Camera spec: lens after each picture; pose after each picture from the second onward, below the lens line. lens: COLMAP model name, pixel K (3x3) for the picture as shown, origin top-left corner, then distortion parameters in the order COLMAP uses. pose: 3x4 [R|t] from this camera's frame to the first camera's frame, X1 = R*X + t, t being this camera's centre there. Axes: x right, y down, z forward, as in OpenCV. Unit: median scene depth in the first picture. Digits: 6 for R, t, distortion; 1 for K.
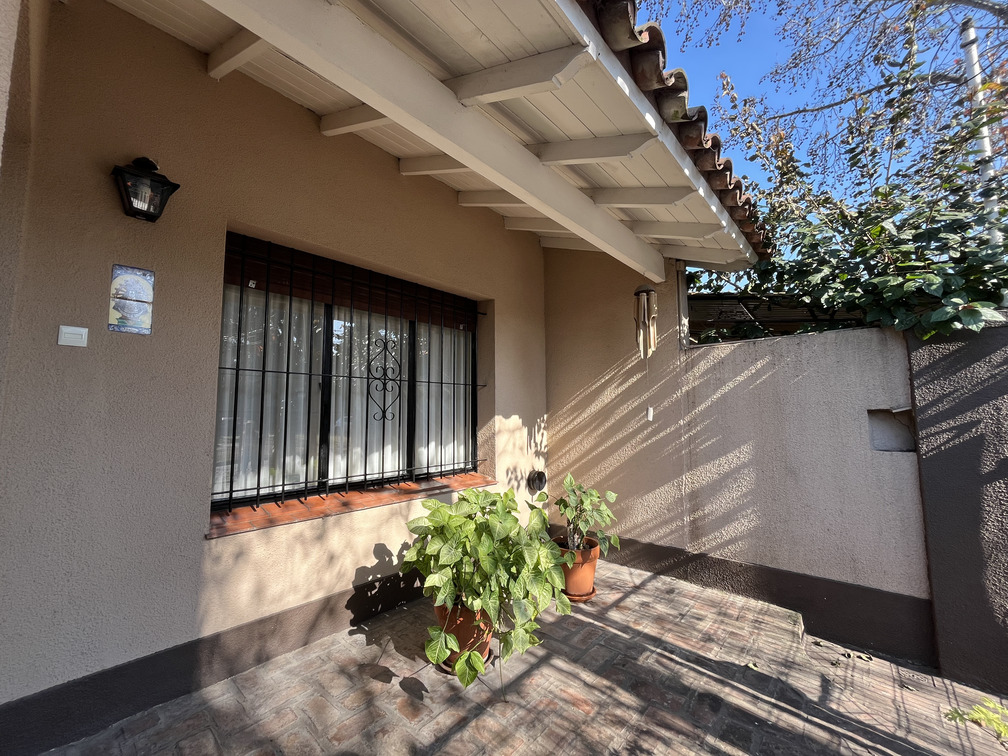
lens RADIAL K [[406.6, 0, 502.3], [0, 406.6, 378.5], [0, 0, 1]] dist [-0.000577, -0.000207]
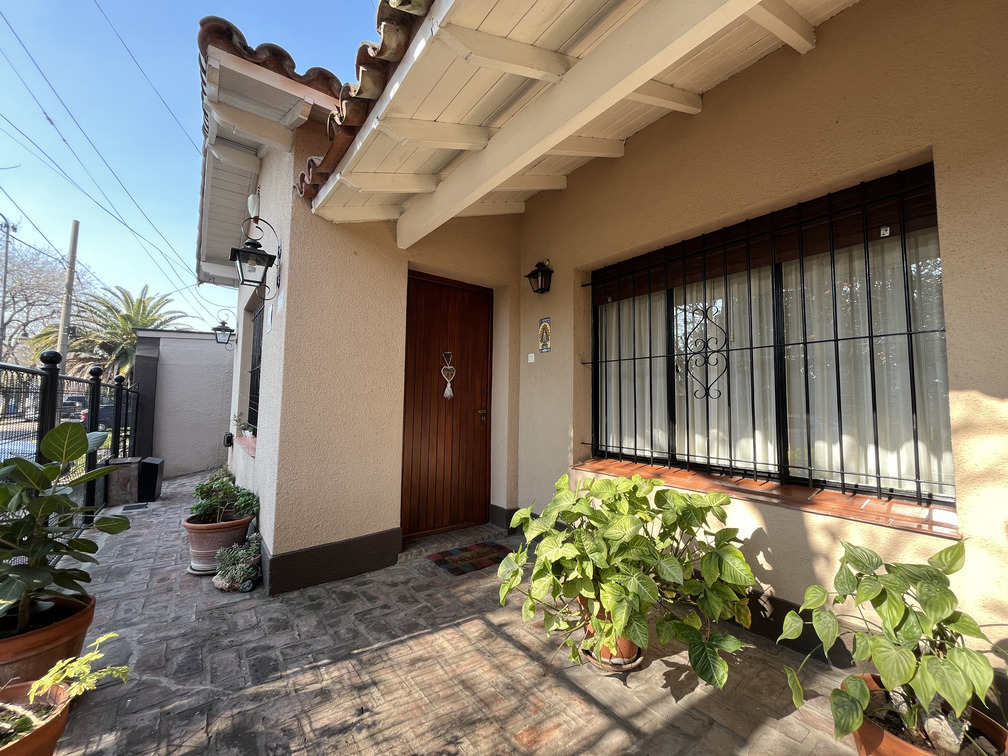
lens RADIAL K [[406.6, 0, 501.8], [0, 406.6, 374.1], [0, 0, 1]] dist [-0.000577, -0.000207]
pose [[-0.191010, -0.056272, -0.979974, 0.723762], [0.081511, 0.993998, -0.072965, 0.084665], [0.978198, -0.093815, -0.185277, 0.793829]]
